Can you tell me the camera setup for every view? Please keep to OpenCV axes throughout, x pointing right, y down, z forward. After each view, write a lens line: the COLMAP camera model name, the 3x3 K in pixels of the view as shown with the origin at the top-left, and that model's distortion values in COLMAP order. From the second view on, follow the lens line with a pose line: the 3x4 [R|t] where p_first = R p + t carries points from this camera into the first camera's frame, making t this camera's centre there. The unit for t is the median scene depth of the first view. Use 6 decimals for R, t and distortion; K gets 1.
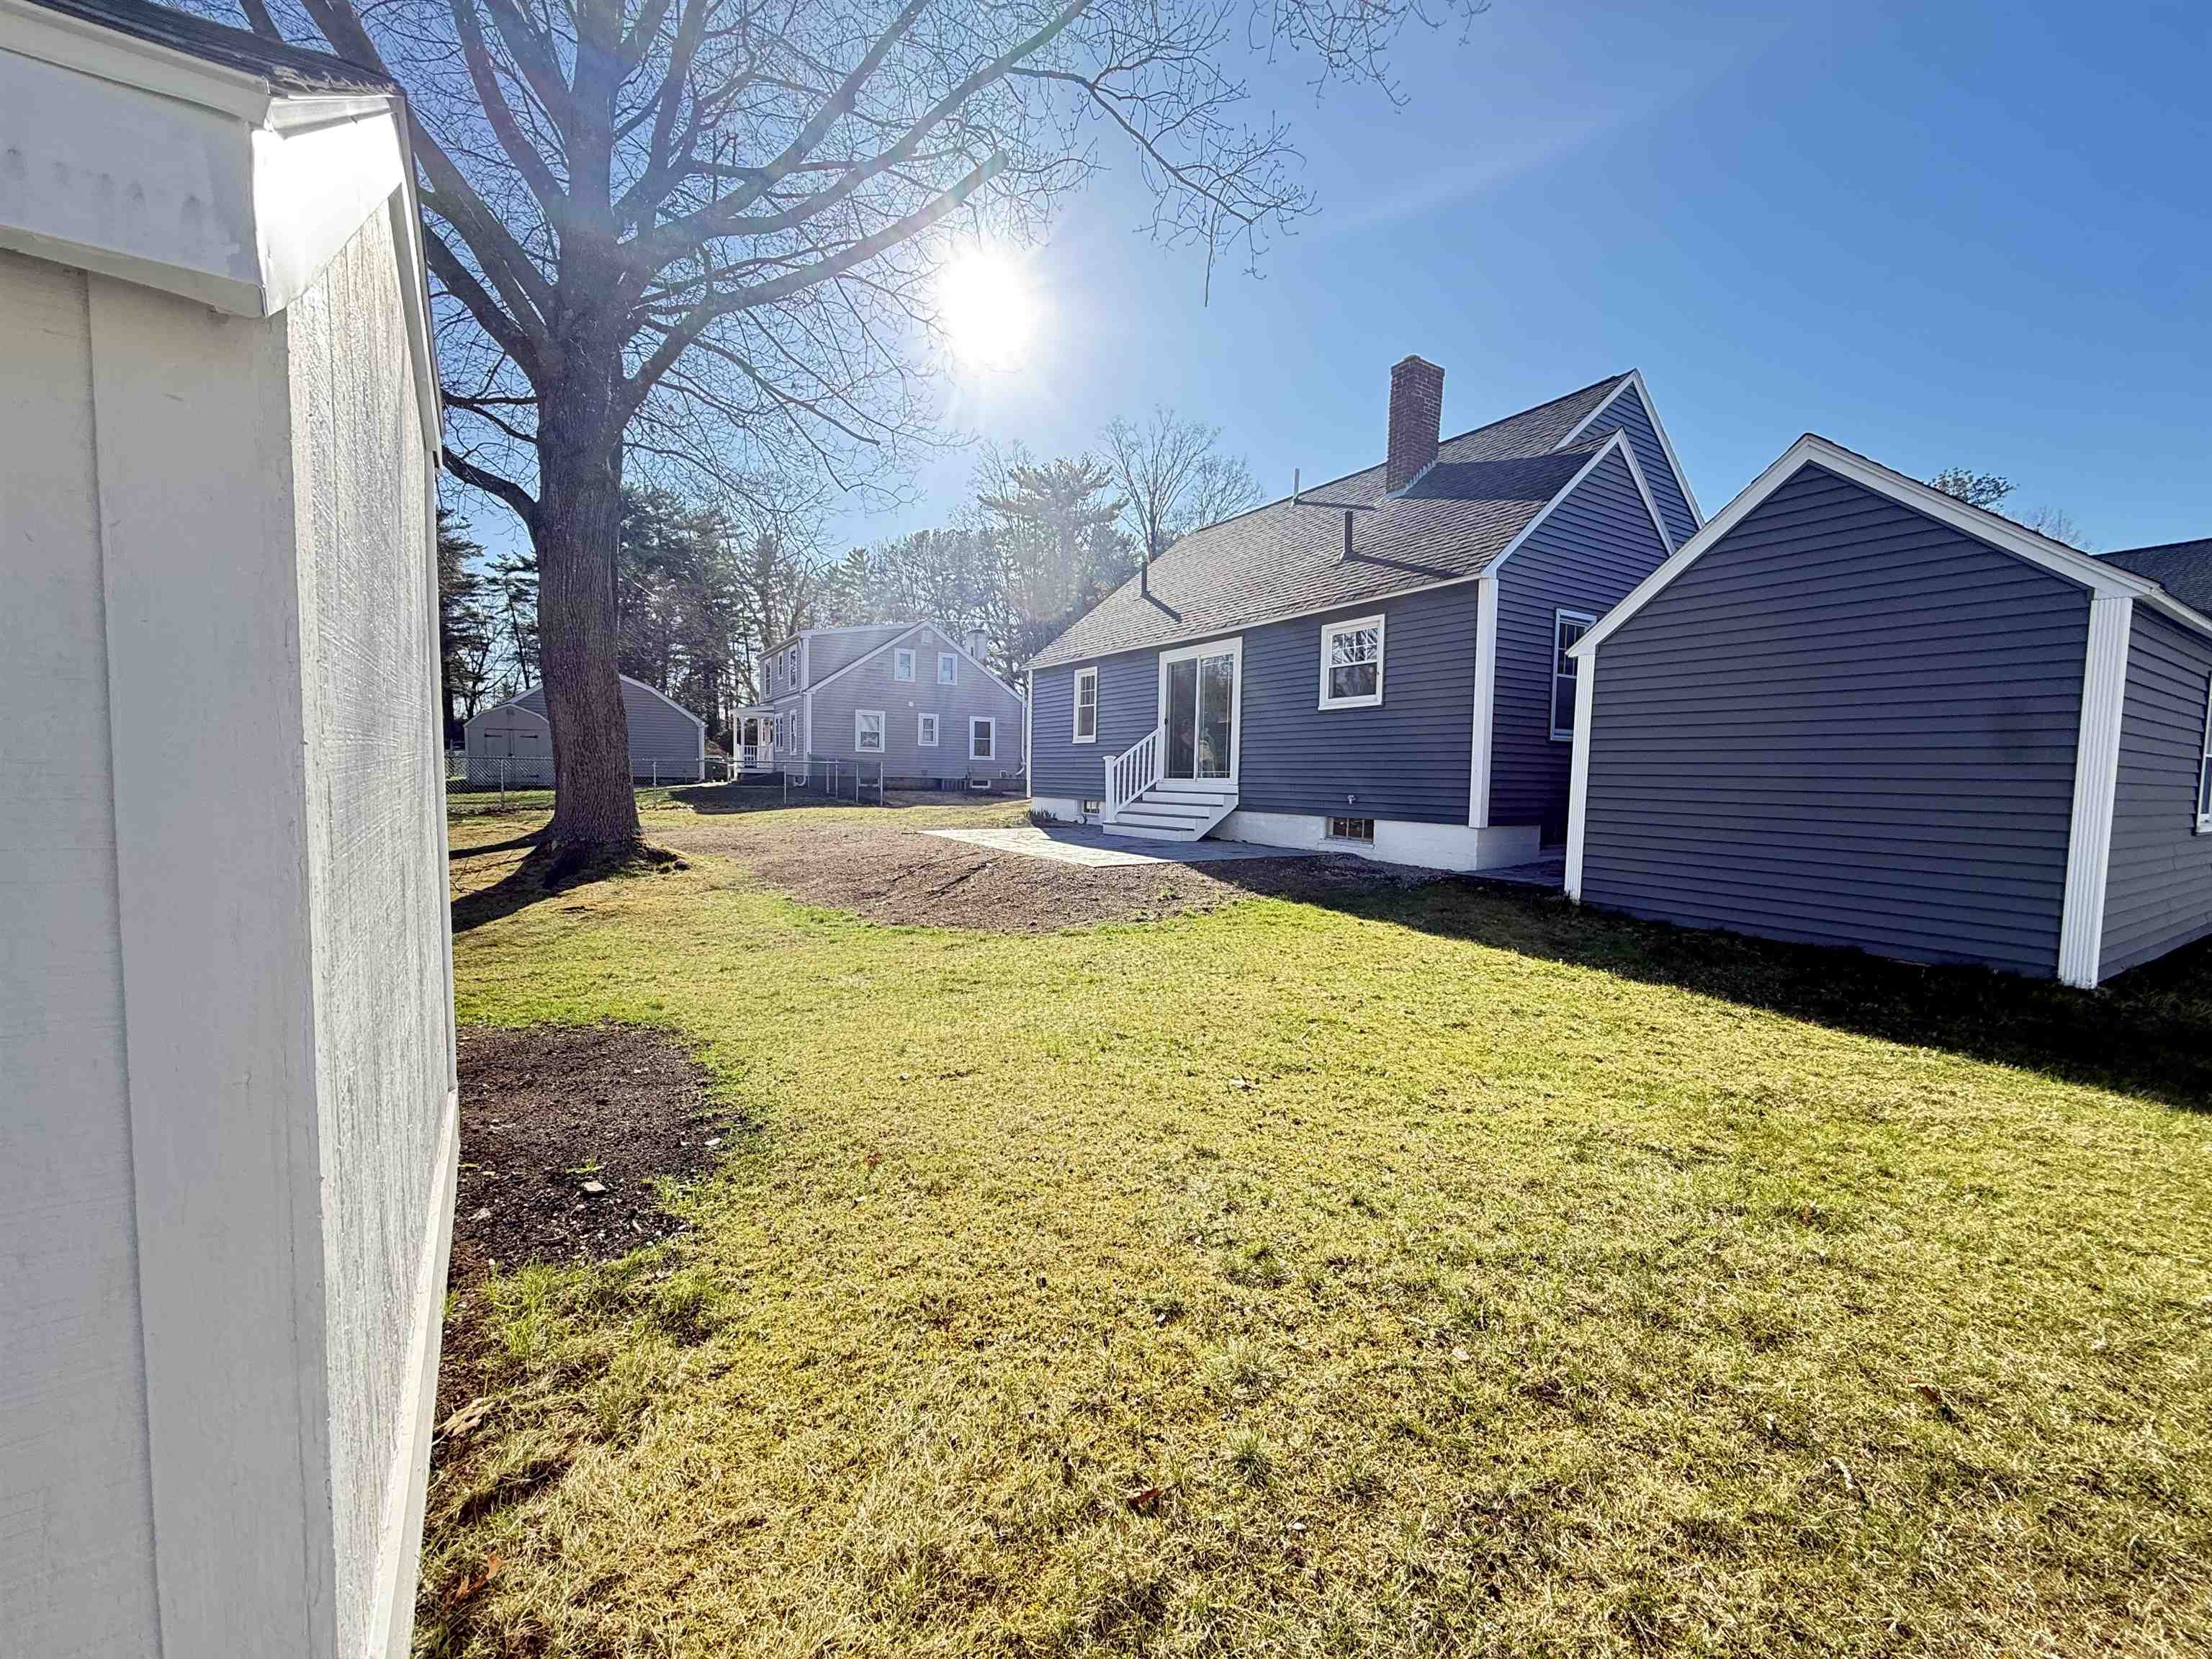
lens RADIAL K [[879.6, 0, 1097.4], [0, 879.6, 832.5], [0, 0, 1]] dist [-0.000539, -0.000009]
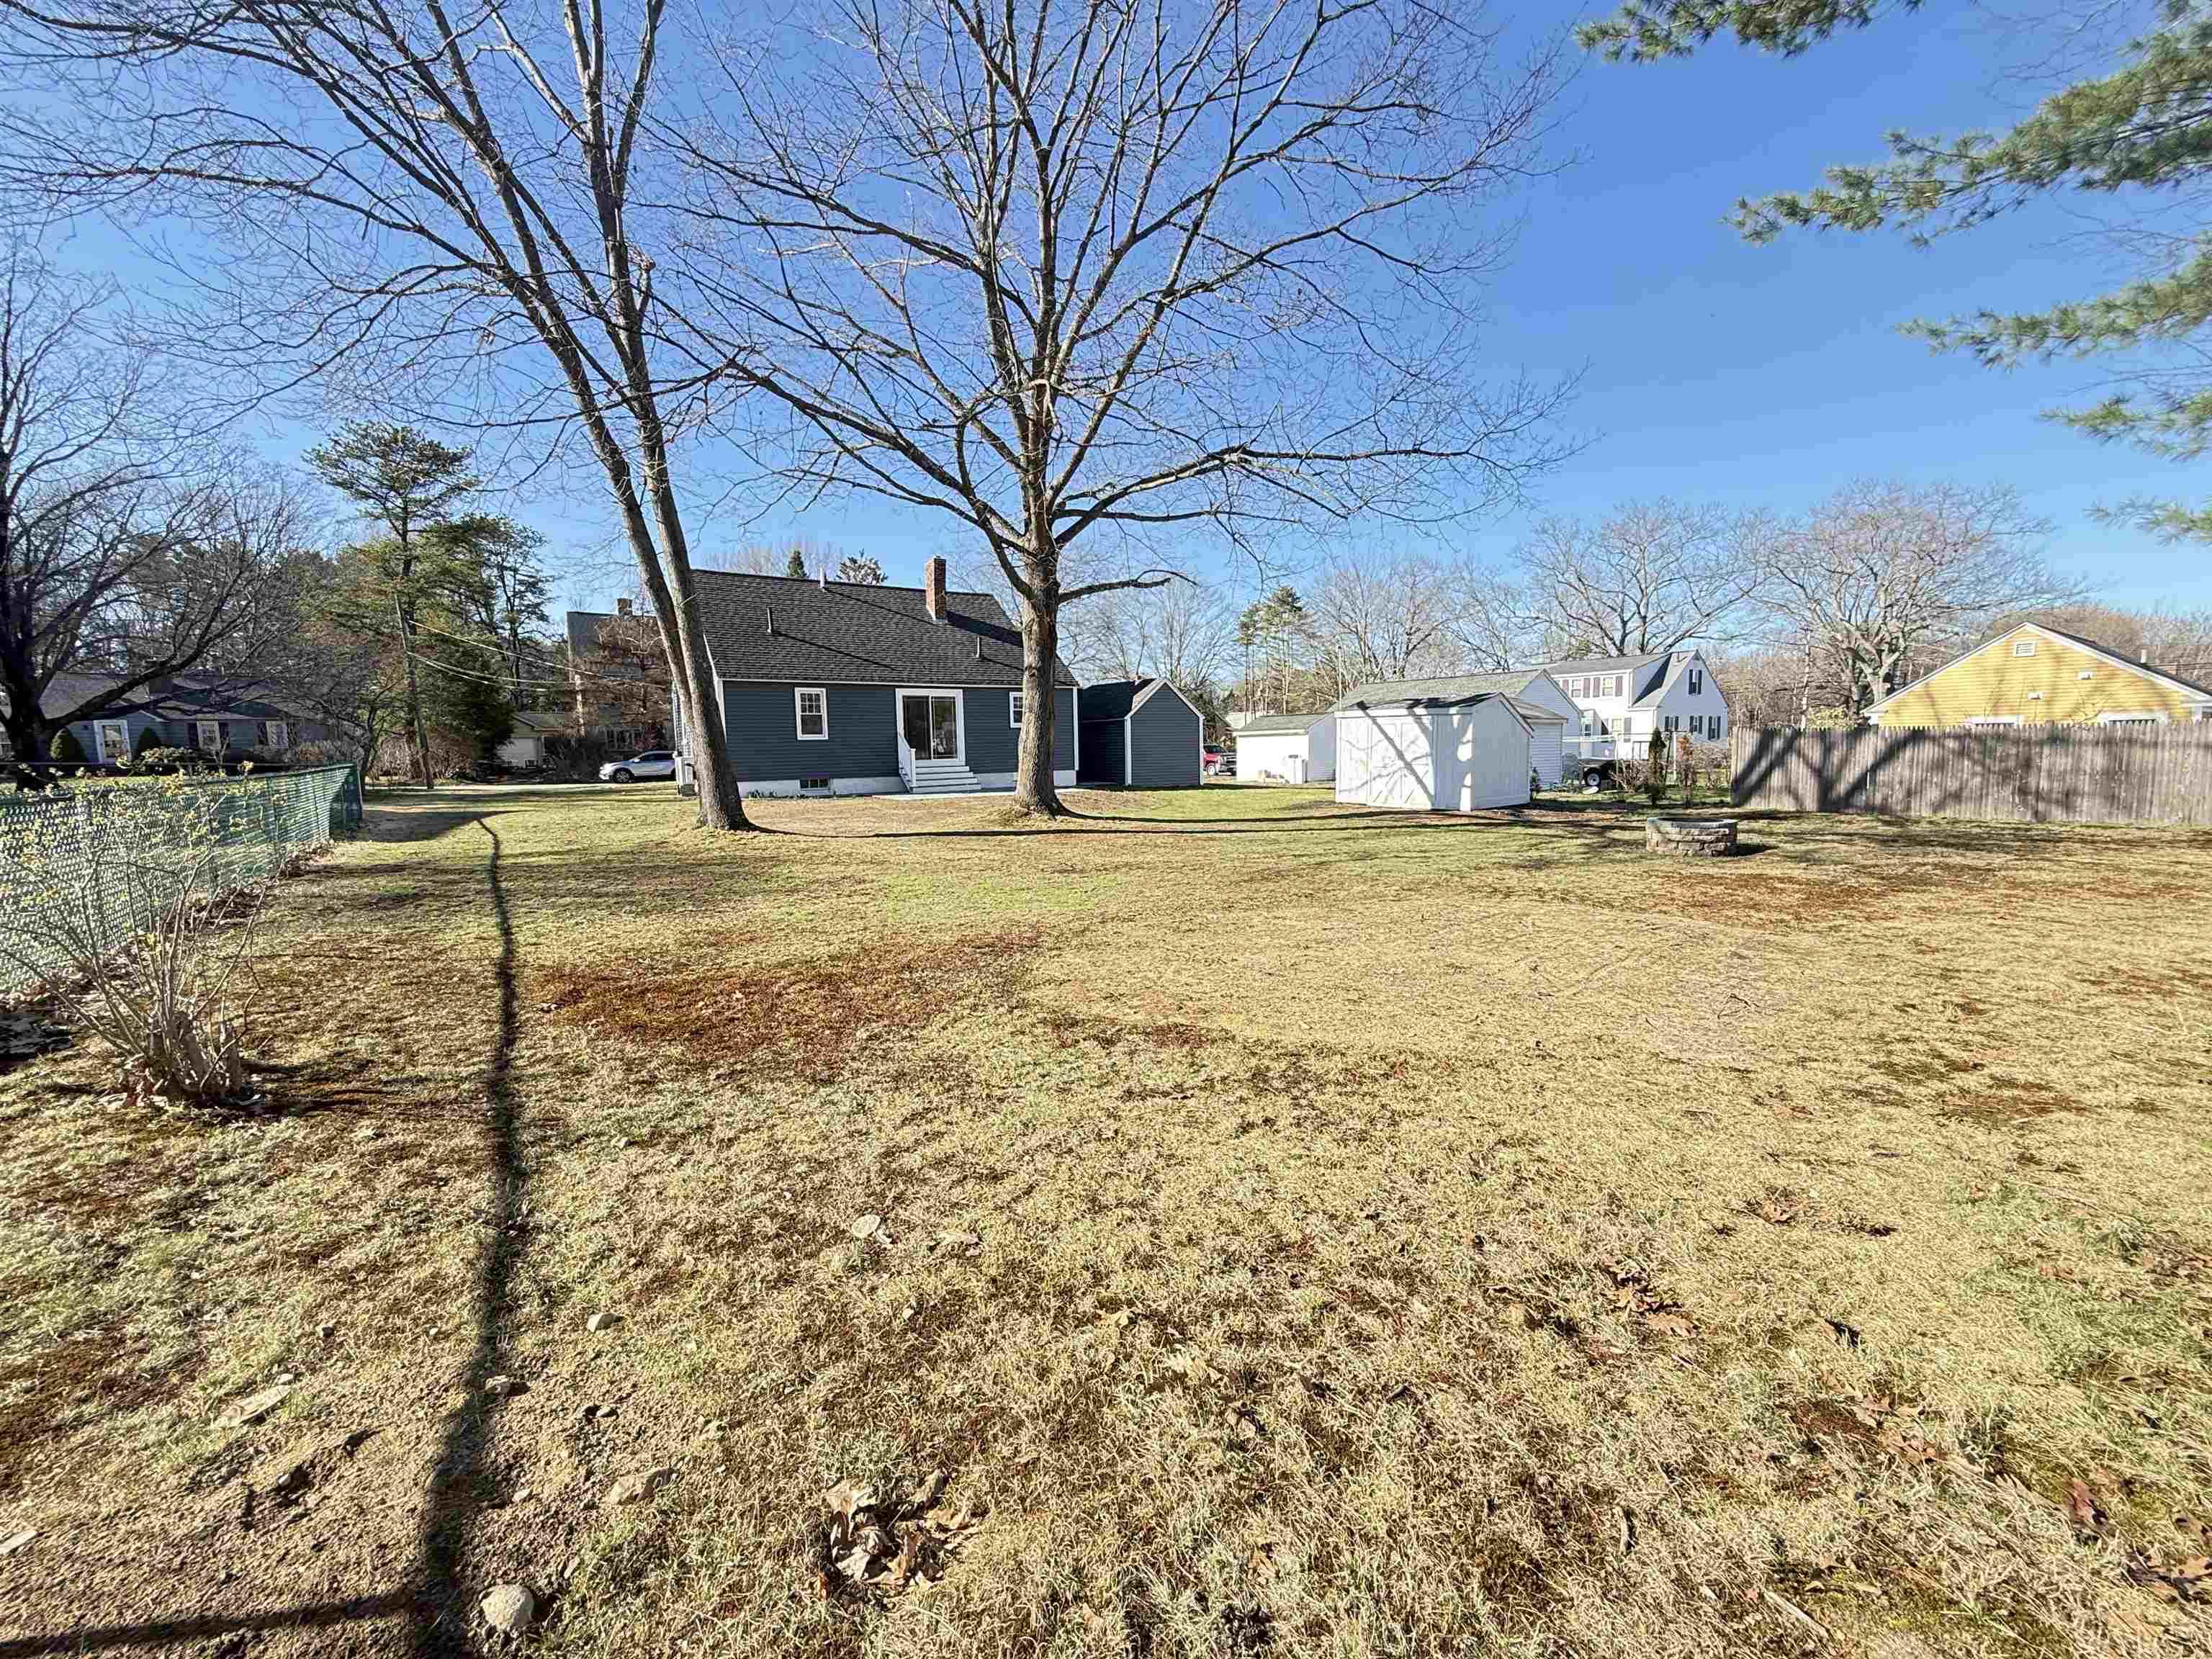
lens RADIAL K [[879.6, 0, 1103.4], [0, 879.6, 831.9], [0, 0, 1]] dist [-0.000539, -0.000009]
pose [[-0.028523, -0.115938, 0.992847, -1.747319], [0.082950, 0.989551, 0.117936, -0.096007], [-0.996145, 0.085720, -0.018608, 0.659466]]
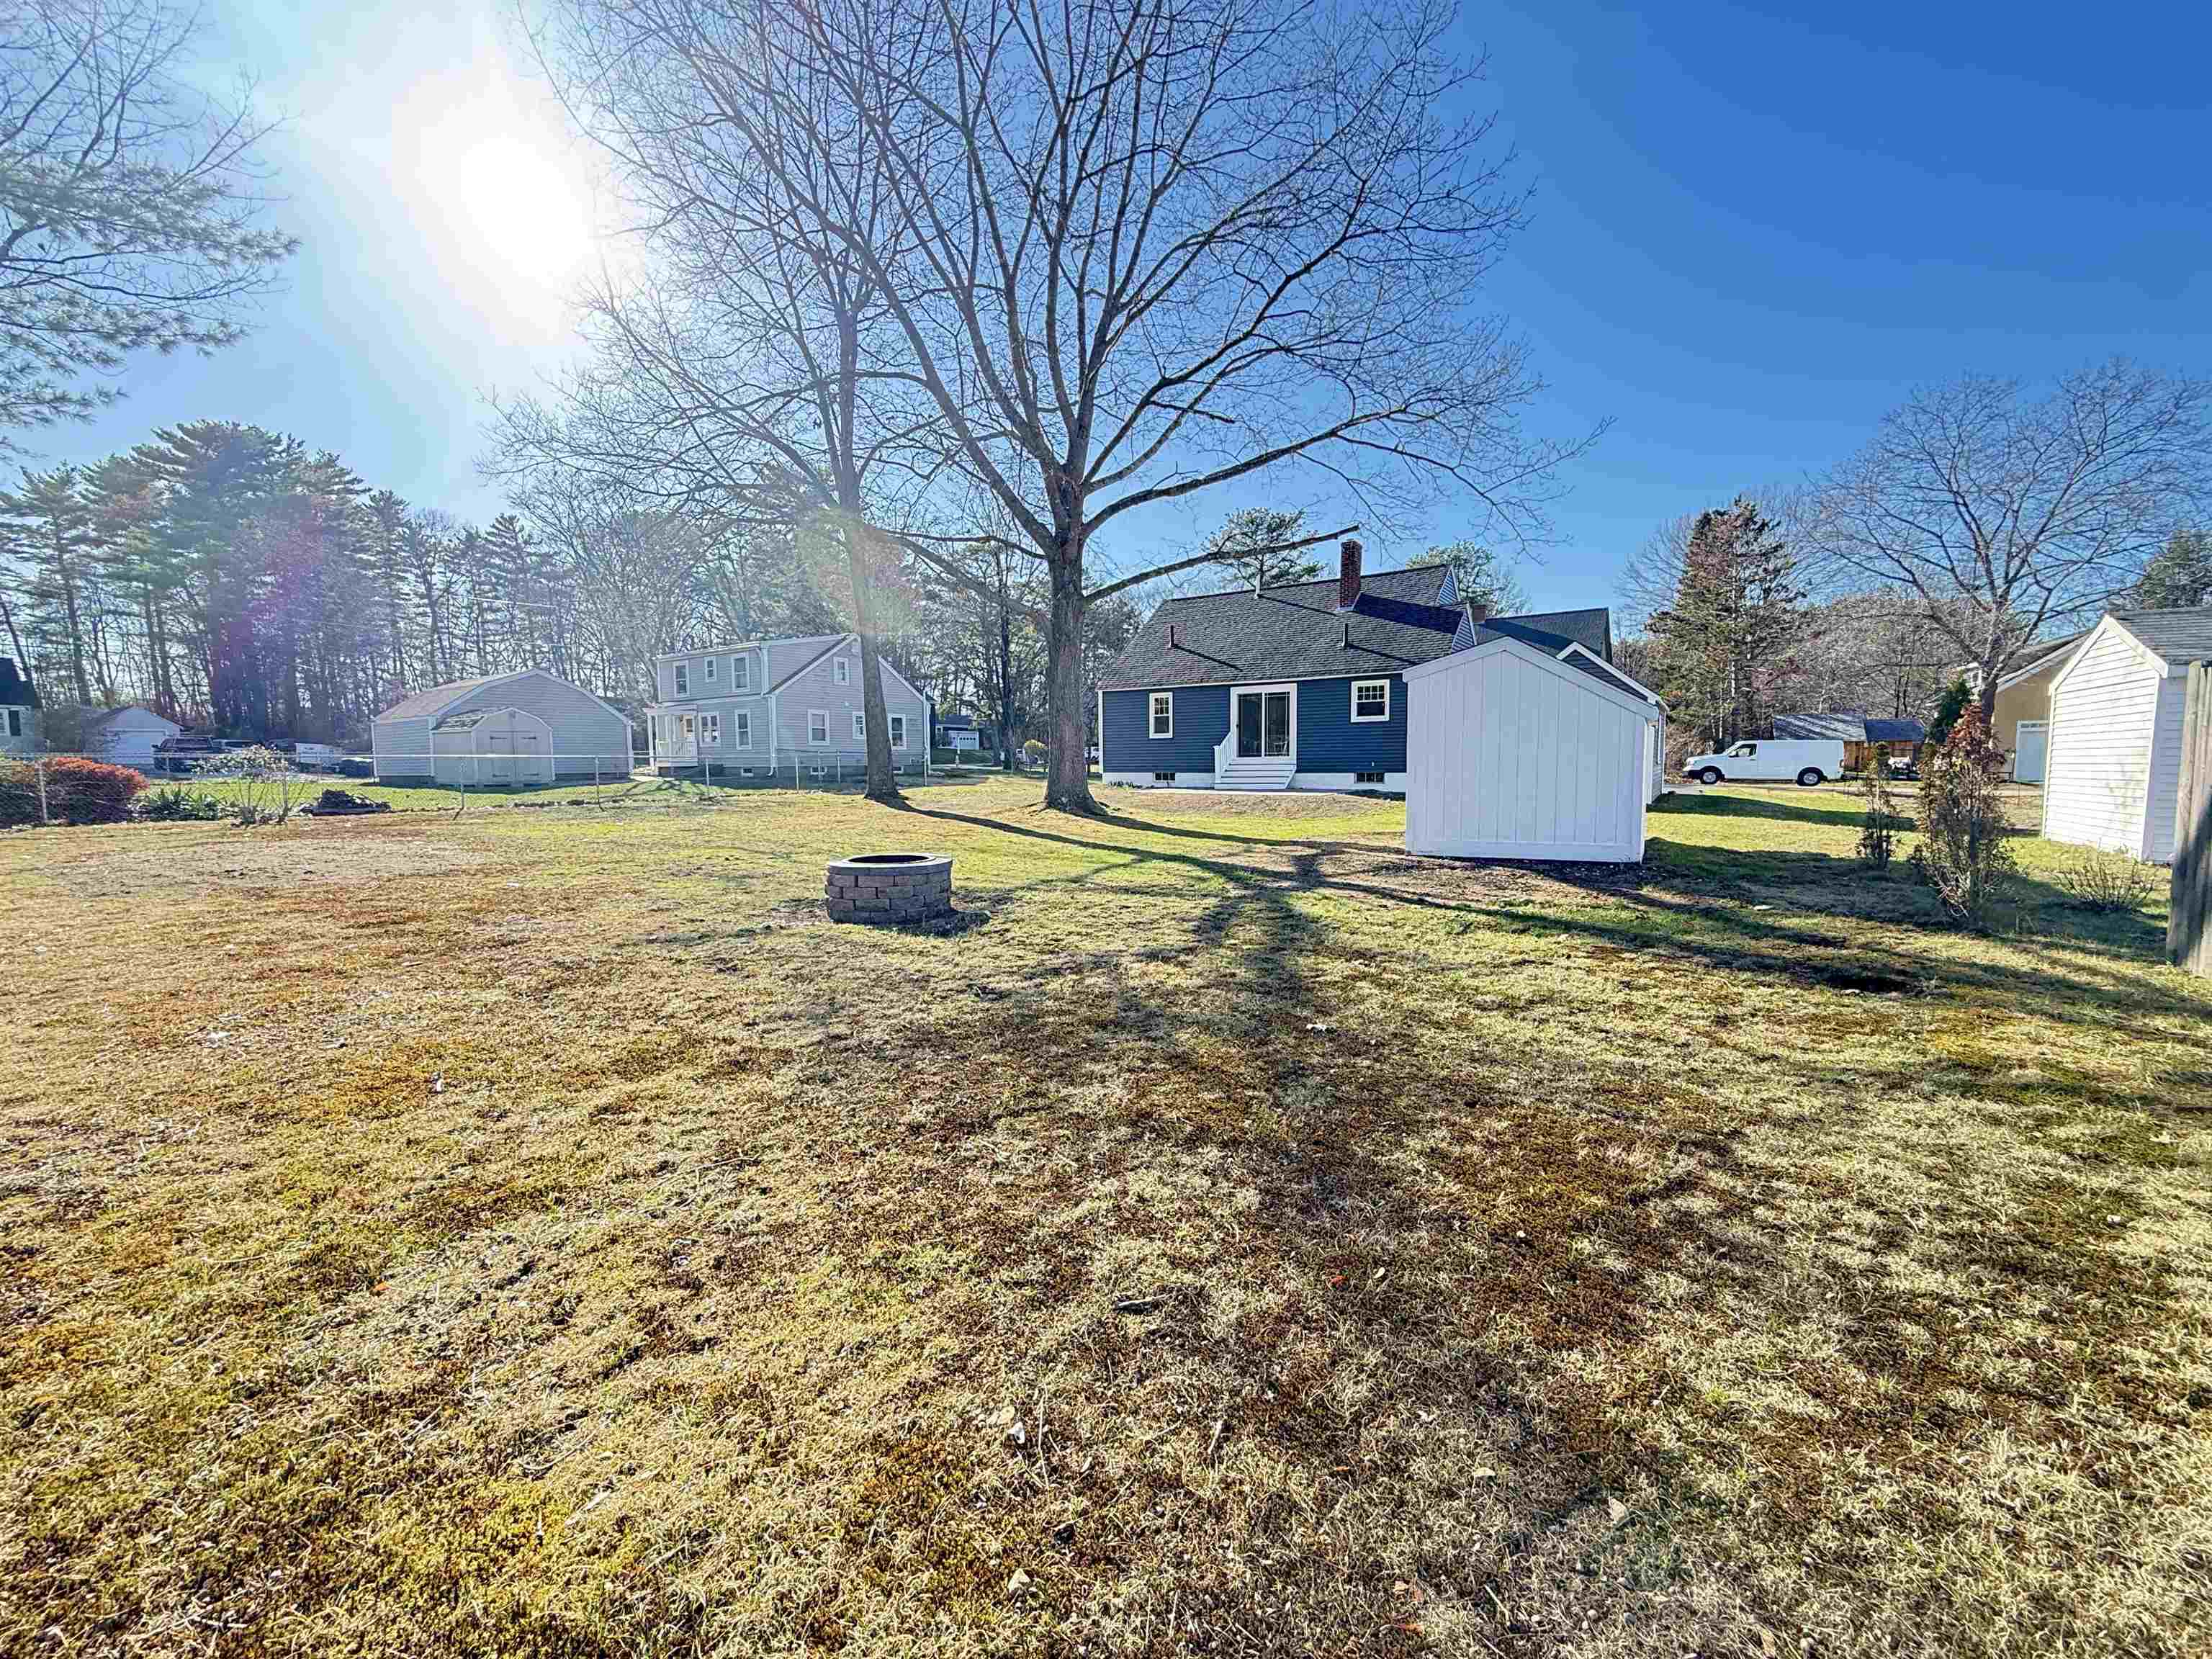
lens RADIAL K [[879.6, 0, 1102.3], [0, 879.6, 823.9], [0, 0, 1]] dist [-0.000539, -0.000009]
pose [[0.911955, -0.062662, 0.405477, -0.935883], [0.056796, 0.998034, 0.026496, 0.011847], [-0.406340, -0.001134, 0.913721, -0.550214]]
